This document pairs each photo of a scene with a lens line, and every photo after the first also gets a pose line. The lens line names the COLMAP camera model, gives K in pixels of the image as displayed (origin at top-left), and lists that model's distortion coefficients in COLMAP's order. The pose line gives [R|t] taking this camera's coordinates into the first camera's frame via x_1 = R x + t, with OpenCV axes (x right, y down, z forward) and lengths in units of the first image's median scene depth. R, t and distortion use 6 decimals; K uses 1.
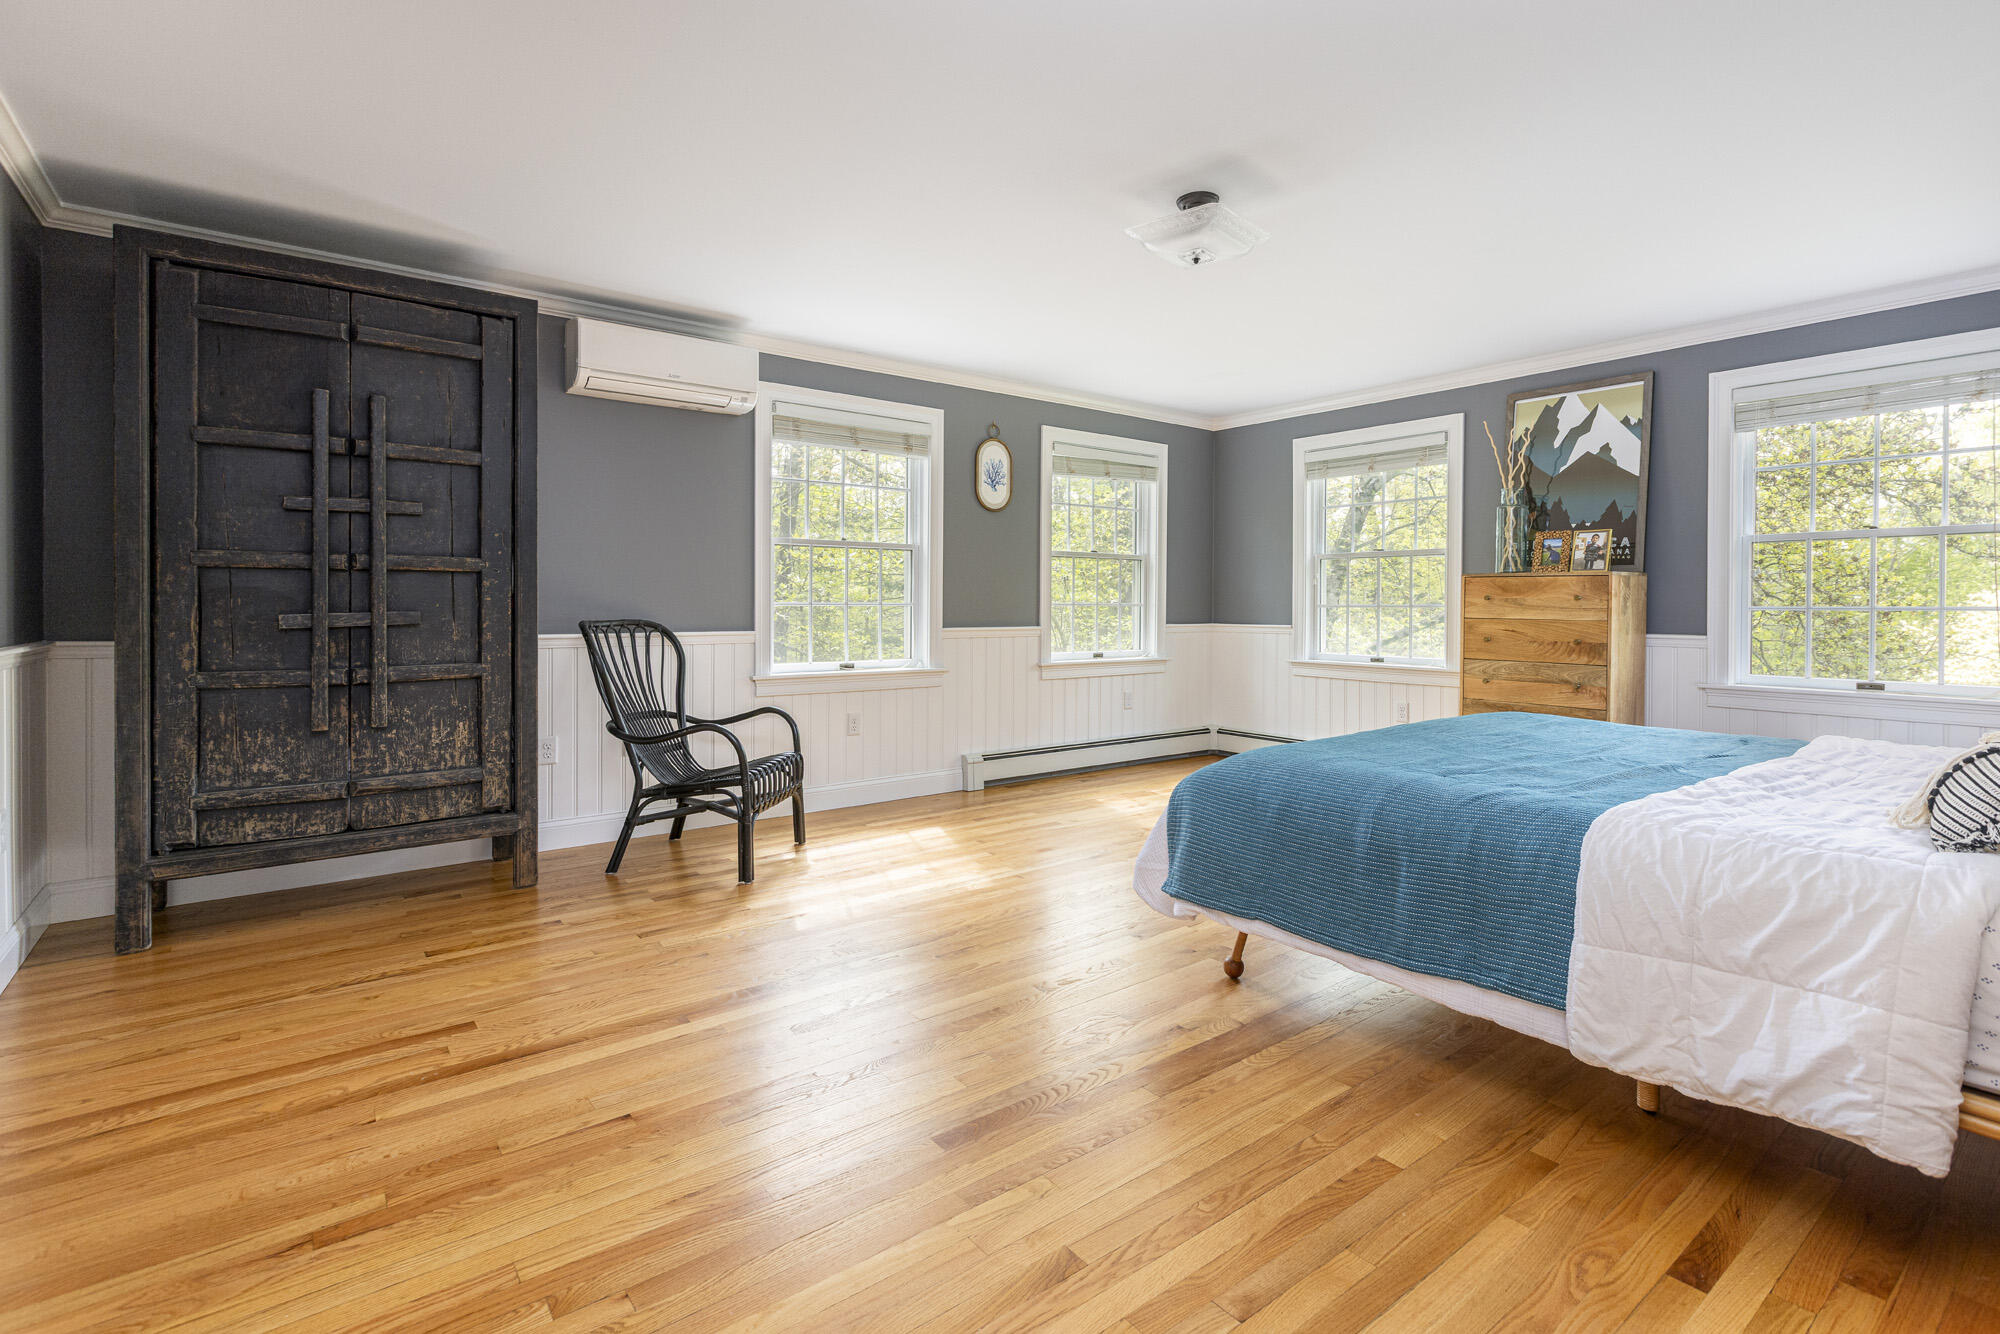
lens RADIAL K [[933.7, 0, 1000.0], [0, 933.7, 611.8], [0, 0, 1]] dist [0.001219, 0.000205]
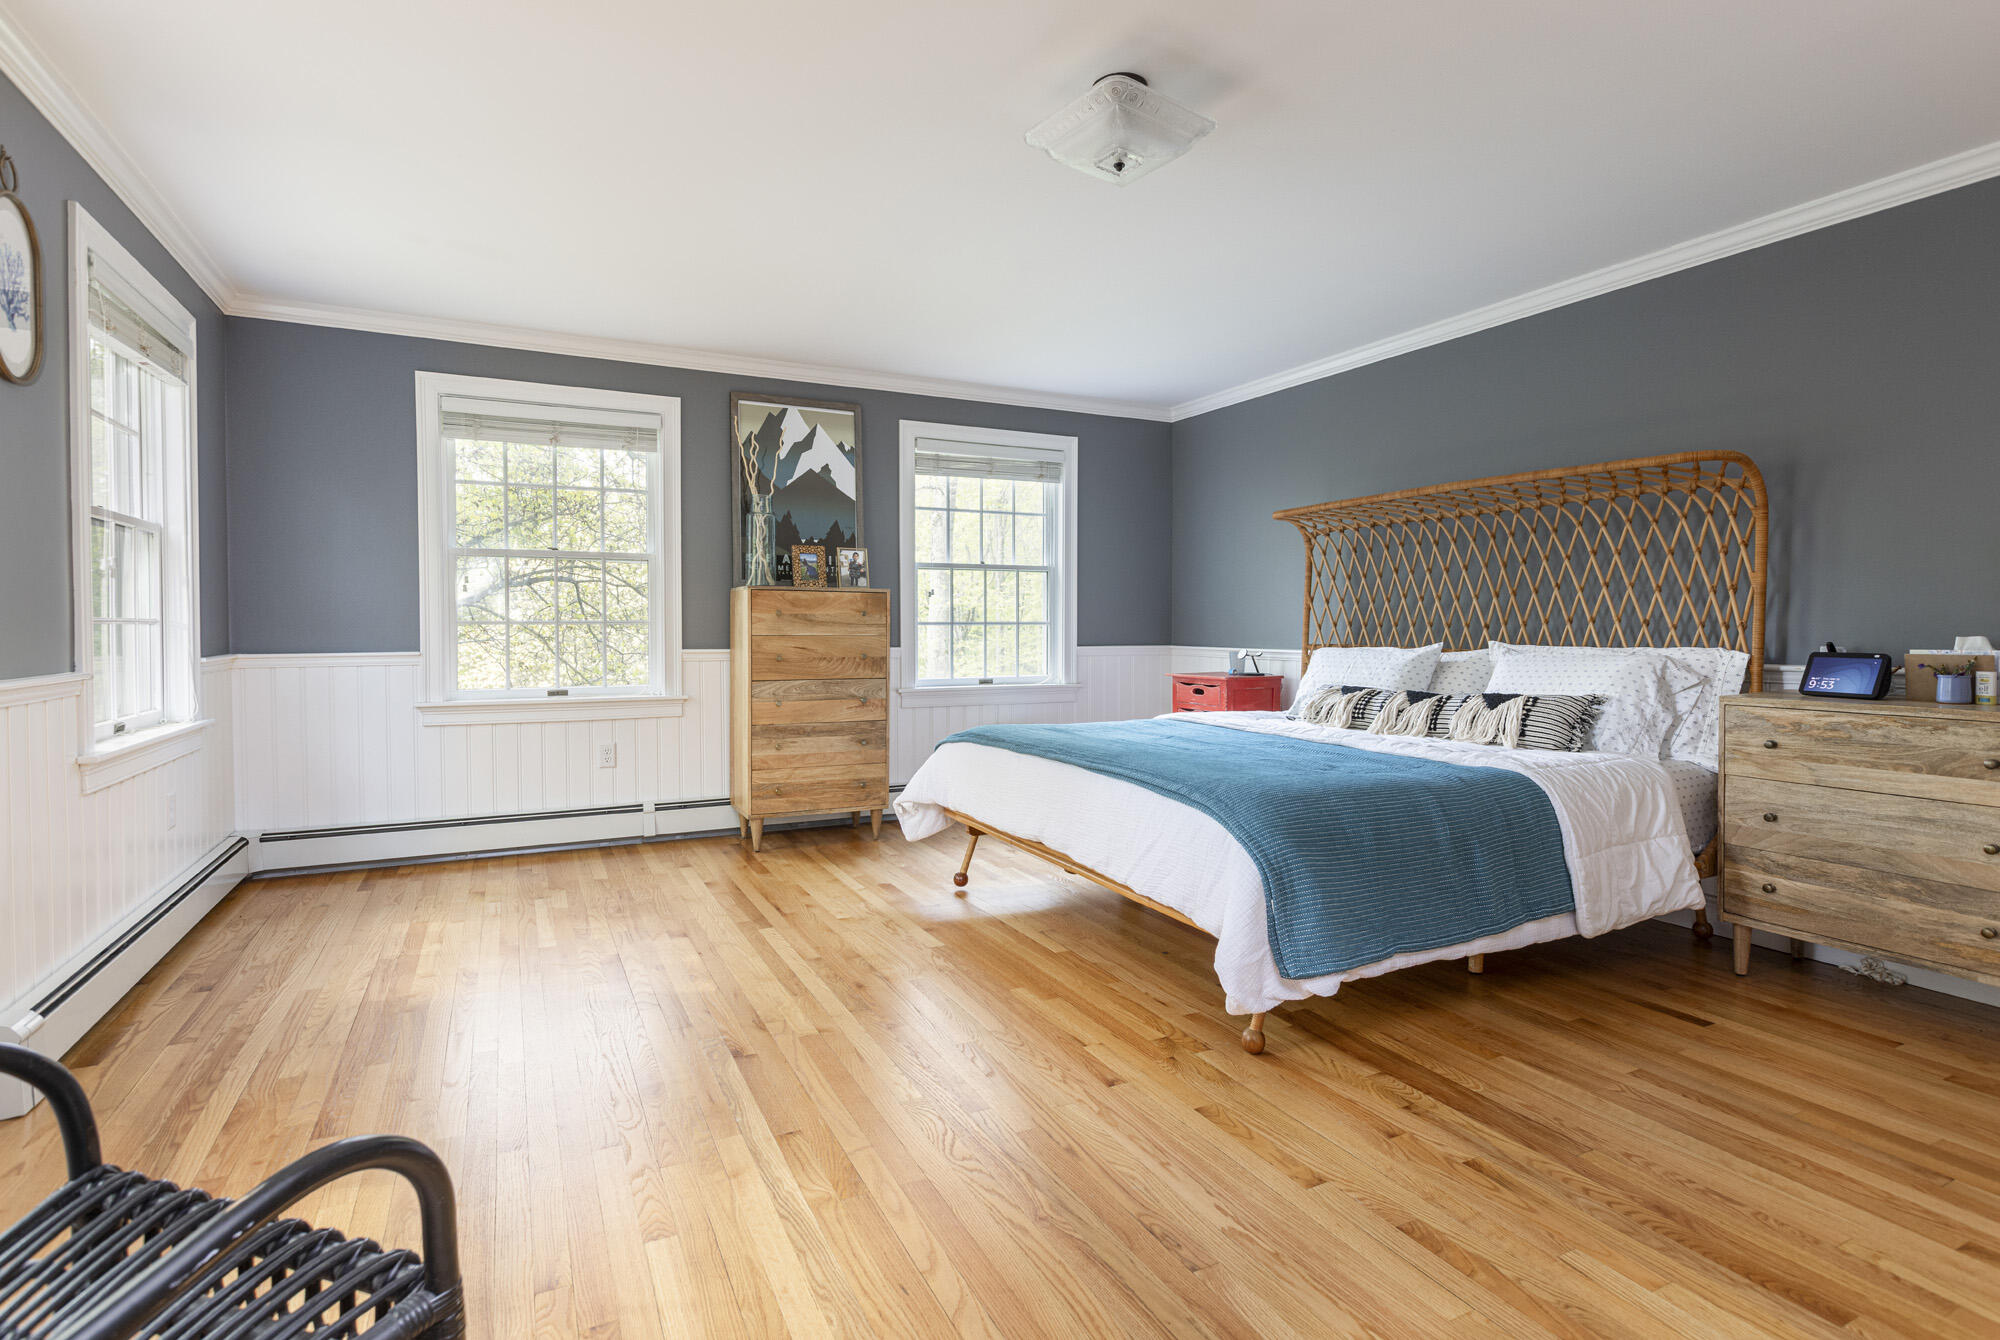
lens RADIAL K [[989.3, 0, 1000.0], [0, 989.3, 632.4], [0, 0, 1]] dist [-0.001936, -0.000412]
pose [[0.189676, -0.010268, 0.981793, -0.402393], [0.007782, 0.999930, 0.008954, -0.002746], [-0.981816, 0.005942, 0.189743, 0.622939]]
